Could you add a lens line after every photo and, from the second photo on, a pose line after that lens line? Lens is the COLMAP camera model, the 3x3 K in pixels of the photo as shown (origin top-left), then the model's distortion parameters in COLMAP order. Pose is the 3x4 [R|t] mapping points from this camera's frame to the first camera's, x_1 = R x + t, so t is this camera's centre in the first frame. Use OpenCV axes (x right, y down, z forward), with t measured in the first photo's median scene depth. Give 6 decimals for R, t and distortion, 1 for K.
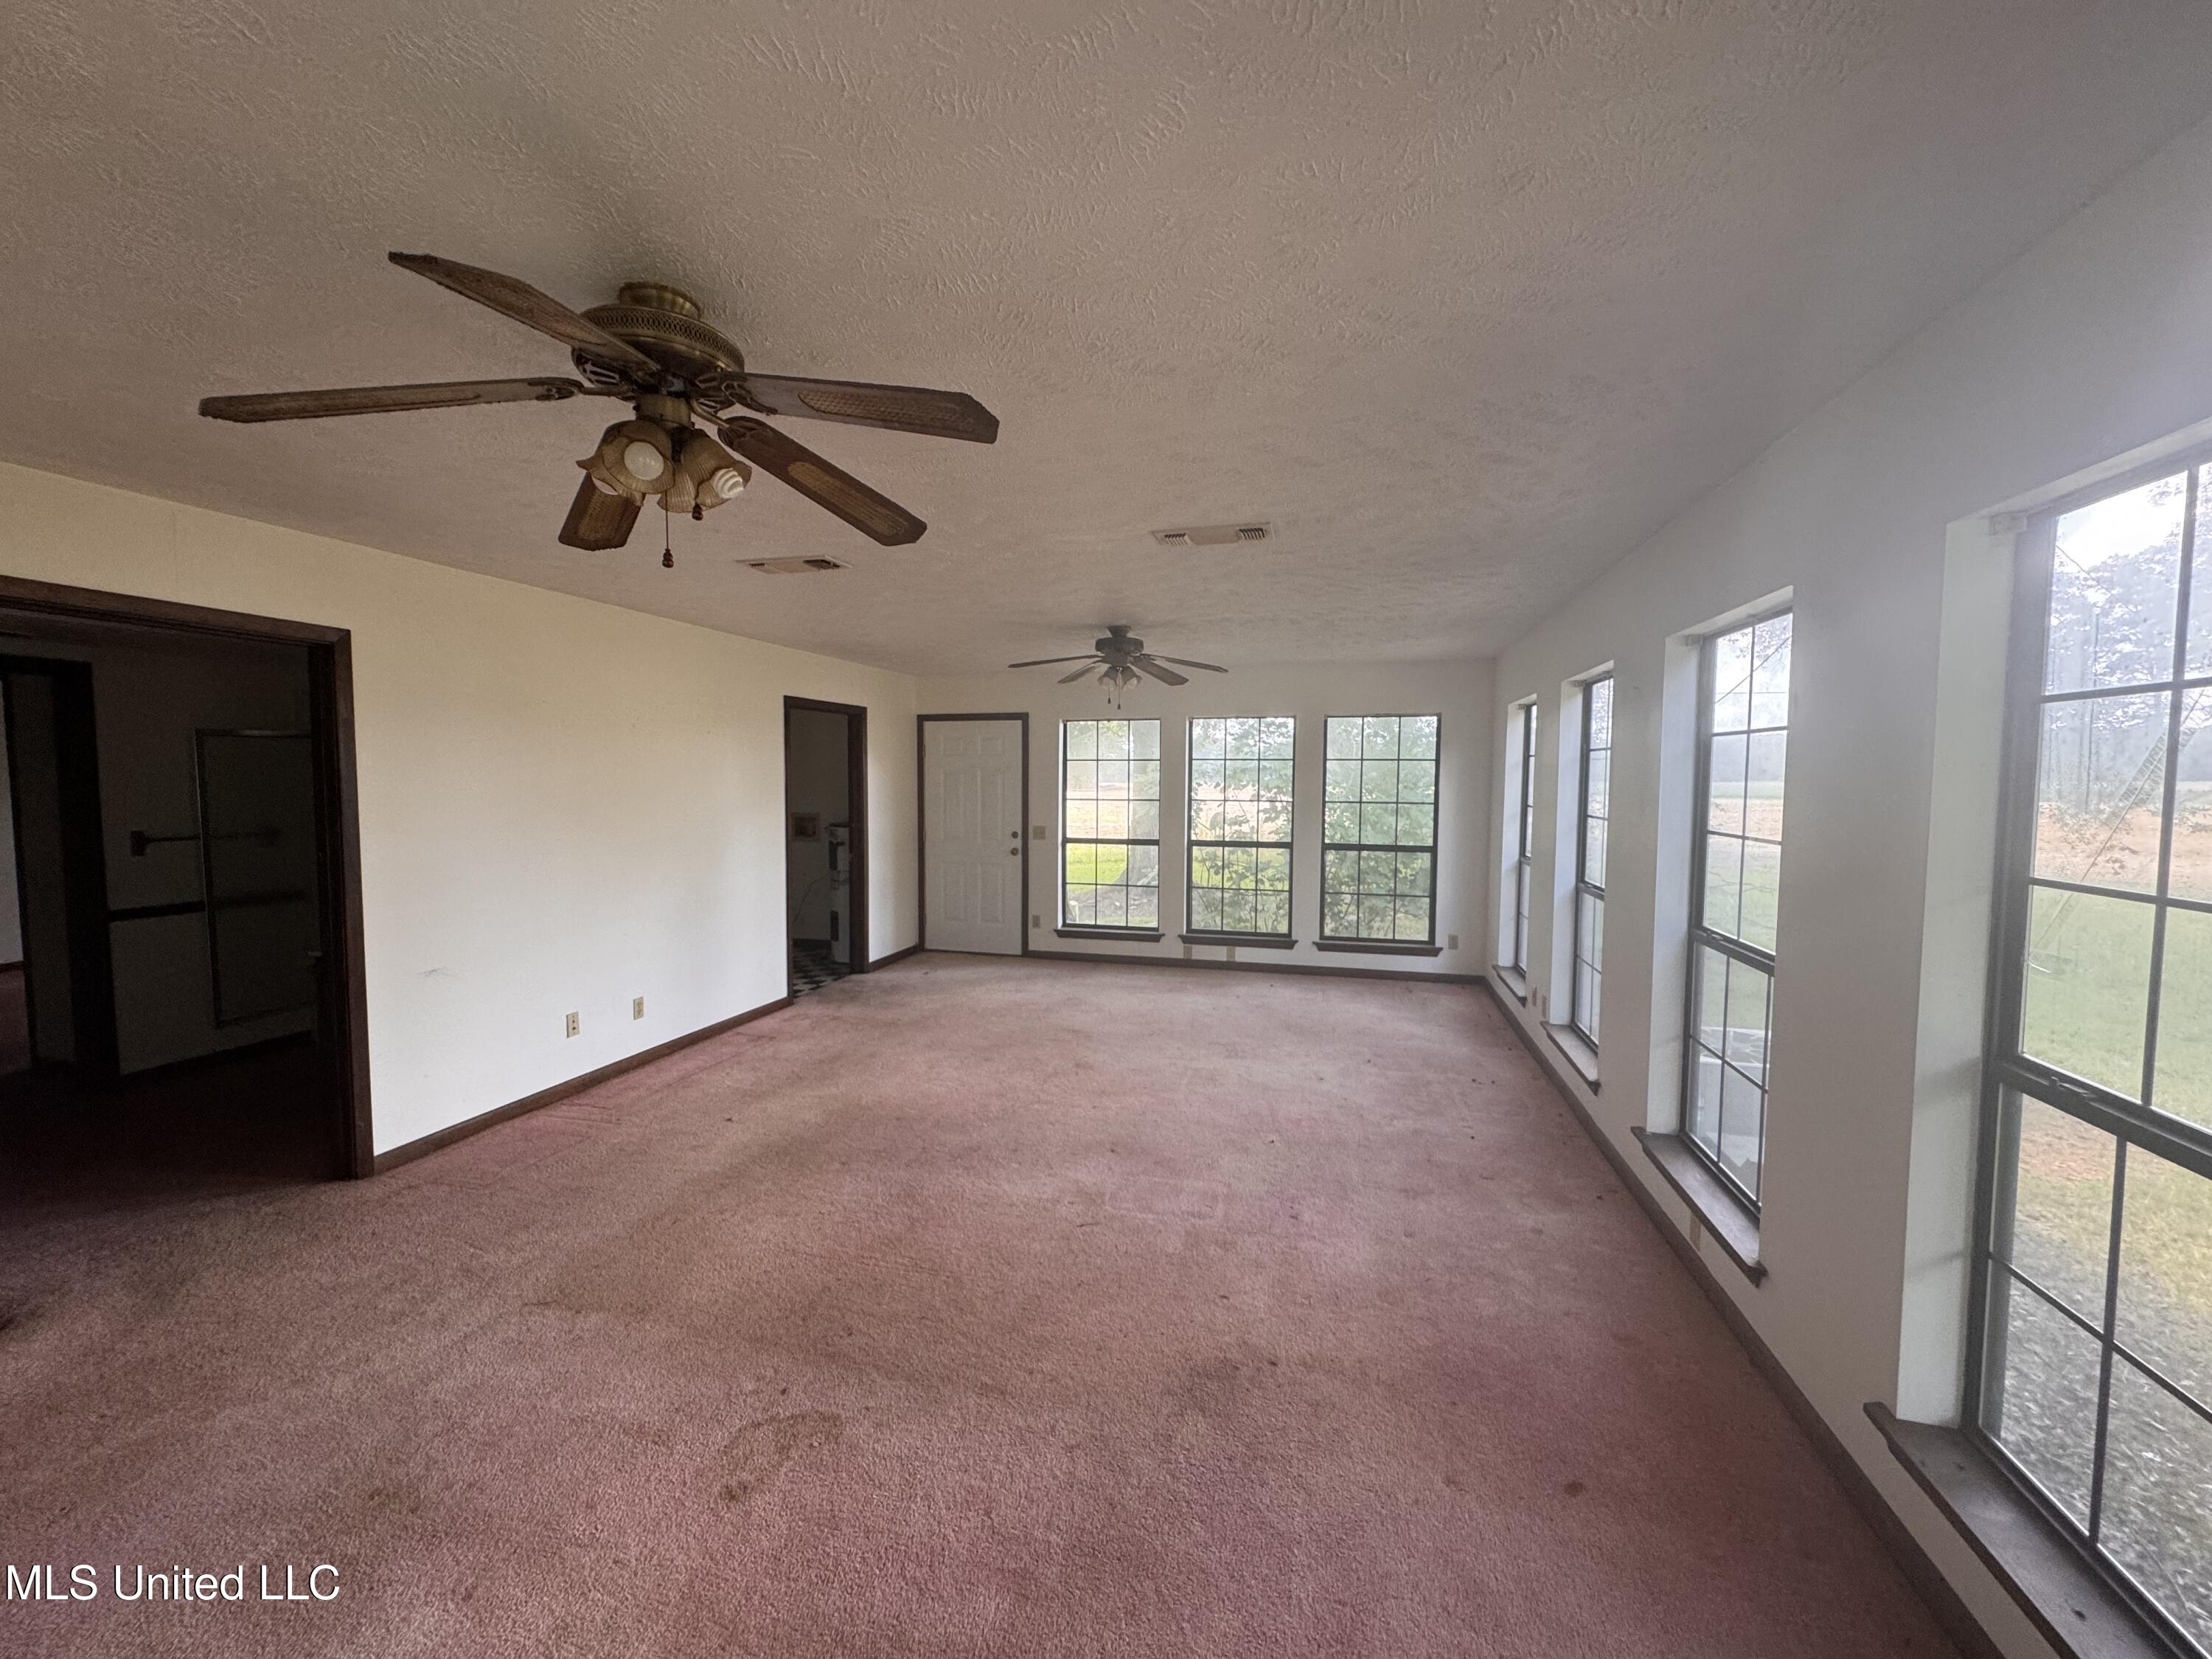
lens RADIAL K [[876.1, 0, 1106.0], [0, 876.1, 829.5], [0, 0, 1]] dist [0.000391, 0.000090]
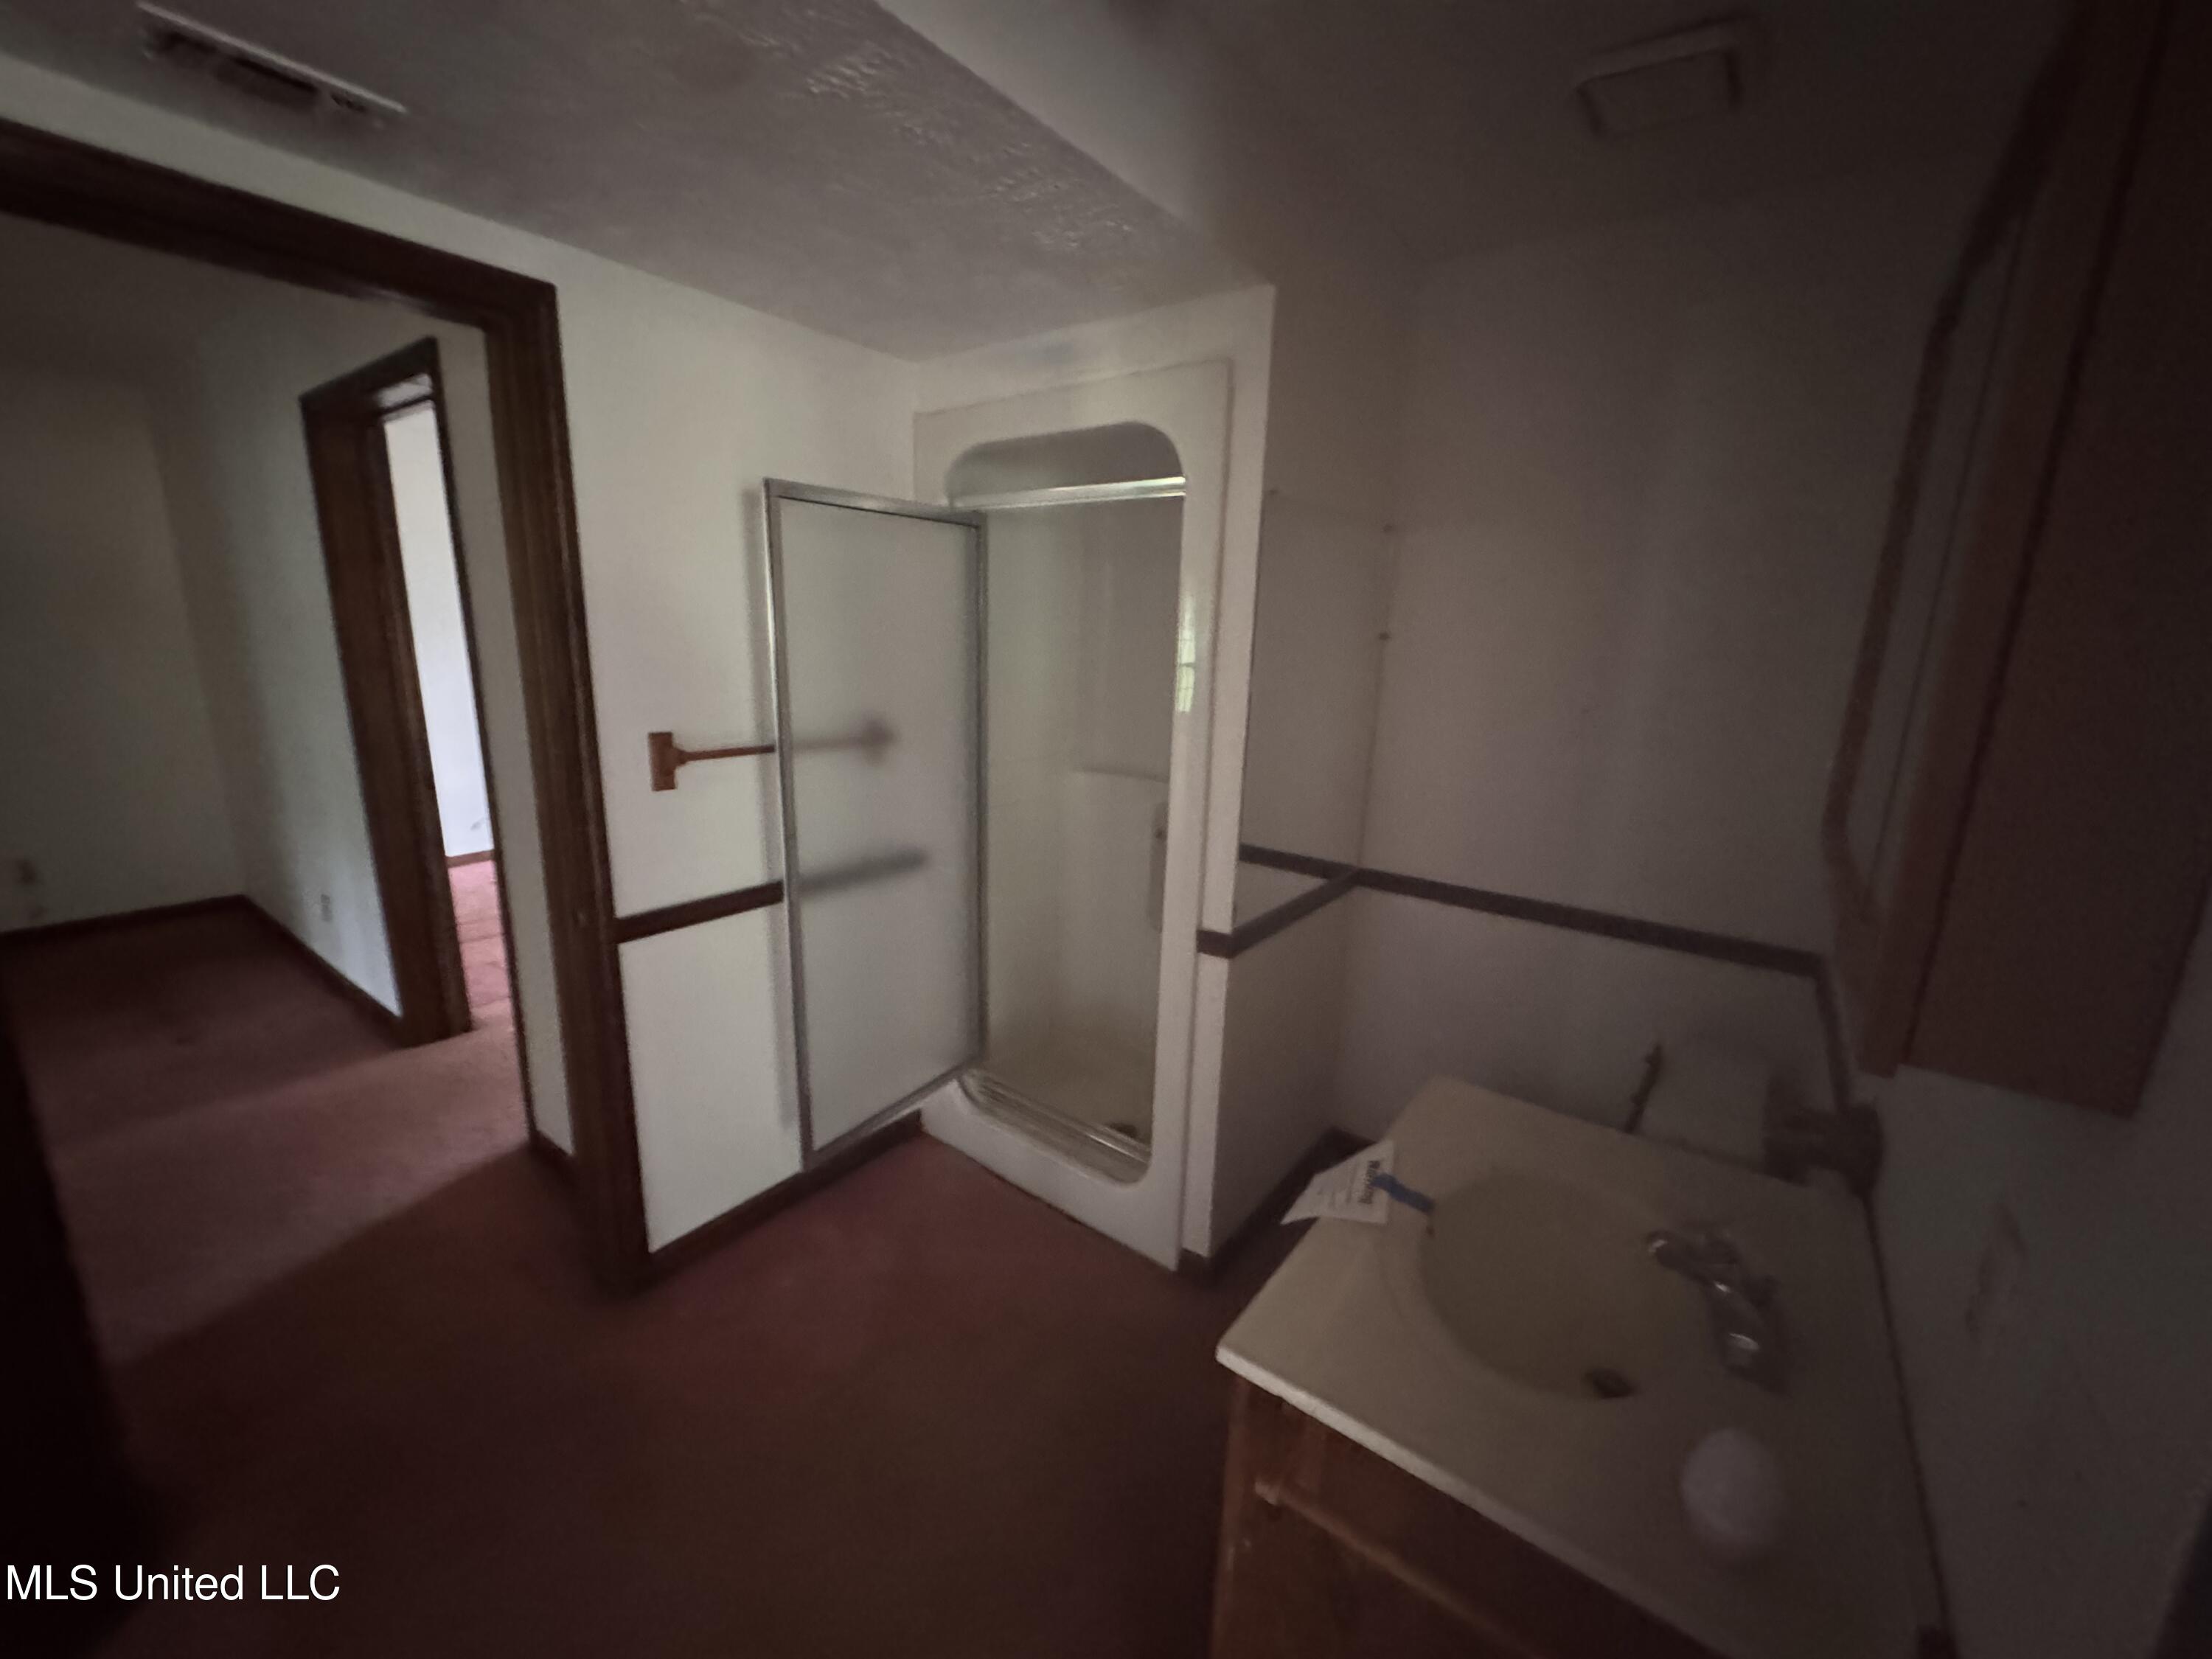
lens RADIAL K [[876.1, 0, 1106.0], [0, 876.1, 829.5], [0, 0, 1]] dist [0.000391, 0.000090]
pose [[0.953595, 0.094500, -0.285877, -0.777720], [-0.047644, 0.984867, 0.166634, -0.031769], [0.297297, -0.145281, 0.943667, 0.662226]]
